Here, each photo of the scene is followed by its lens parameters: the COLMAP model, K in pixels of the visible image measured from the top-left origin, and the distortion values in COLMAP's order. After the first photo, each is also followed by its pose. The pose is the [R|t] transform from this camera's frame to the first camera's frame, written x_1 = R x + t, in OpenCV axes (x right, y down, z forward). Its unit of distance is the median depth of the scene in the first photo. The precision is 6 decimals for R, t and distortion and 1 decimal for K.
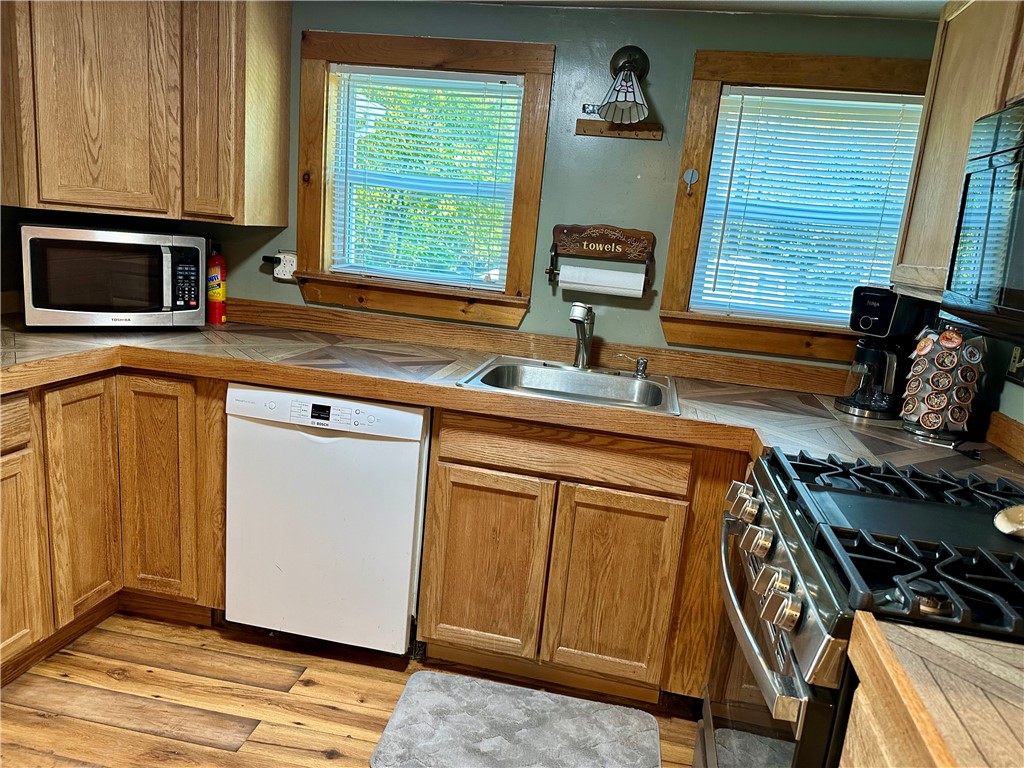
lens RADIAL K [[713.8, 0, 505.9], [0, 713.8, 385.2], [0, 0, 1]] dist [0.080377, -0.099358]
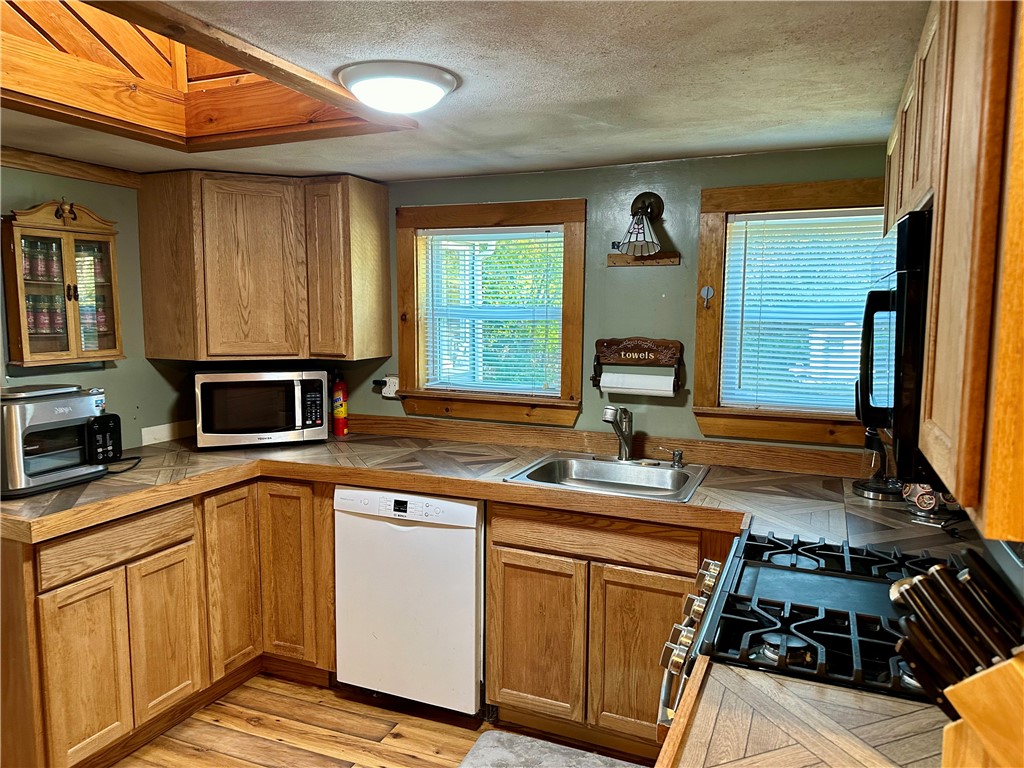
lens RADIAL K [[713.8, 0, 515.7], [0, 713.8, 383.6], [0, 0, 1]] dist [0.080377, -0.099358]
pose [[0.974495, -0.061724, -0.215755, 0.211571], [0.035825, 0.991890, -0.121949, -0.014760], [0.221532, 0.111109, 0.968802, -0.183520]]
